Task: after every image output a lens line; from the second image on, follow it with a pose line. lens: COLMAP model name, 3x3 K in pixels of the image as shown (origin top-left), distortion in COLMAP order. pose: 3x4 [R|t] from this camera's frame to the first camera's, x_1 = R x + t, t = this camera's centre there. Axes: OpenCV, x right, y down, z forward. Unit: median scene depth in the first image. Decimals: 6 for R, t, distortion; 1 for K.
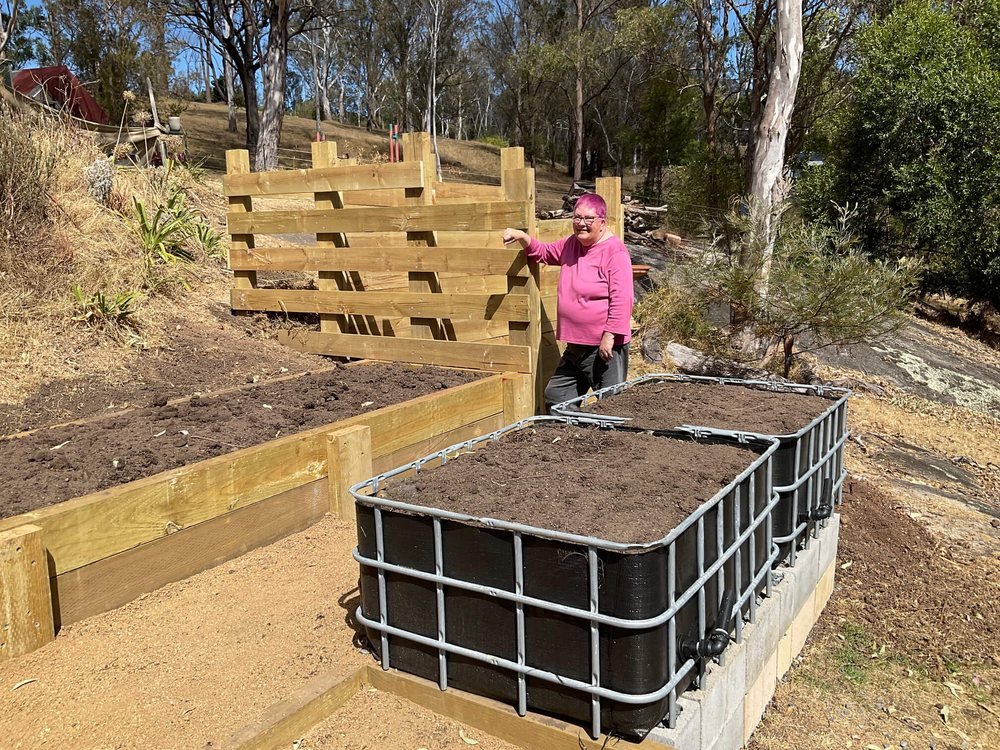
lens RADIAL K [[838.2, 0, 498.4], [0, 838.2, 371.6], [0, 0, 1]] dist [0.008142, -0.020886]
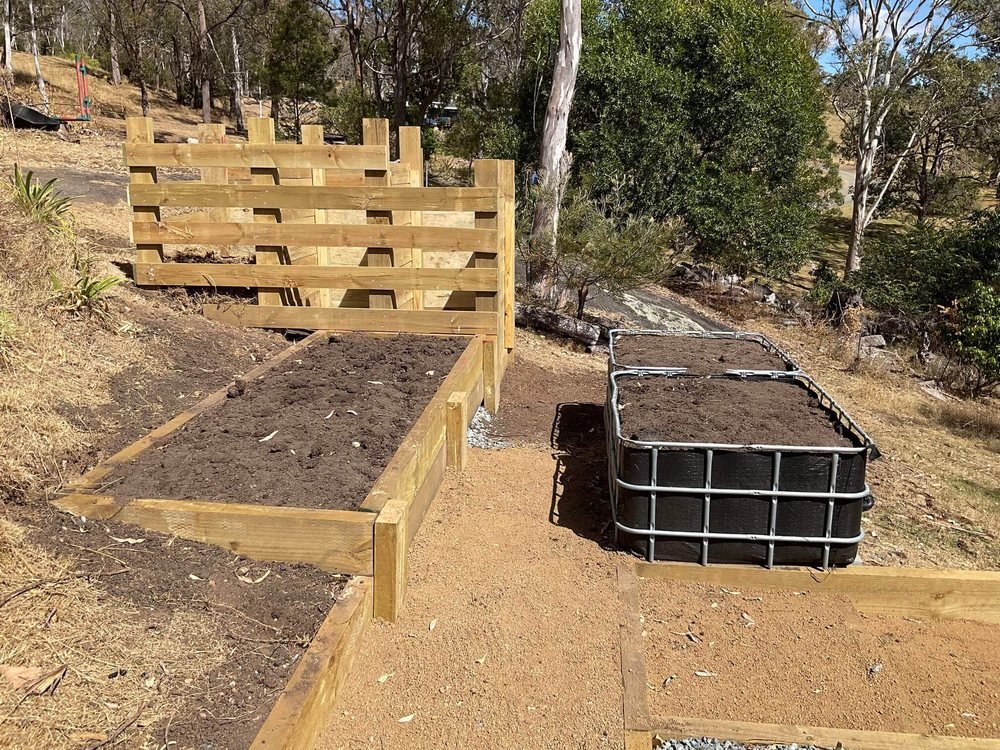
lens RADIAL K [[838.2, 0, 500.4], [0, 838.2, 378.5], [0, 0, 1]] dist [0.008142, -0.020886]
pose [[0.894977, -0.086620, 0.437622, -0.412619], [0.049805, 0.994237, 0.094937, -0.041600], [-0.443323, -0.063170, 0.894133, -0.053245]]
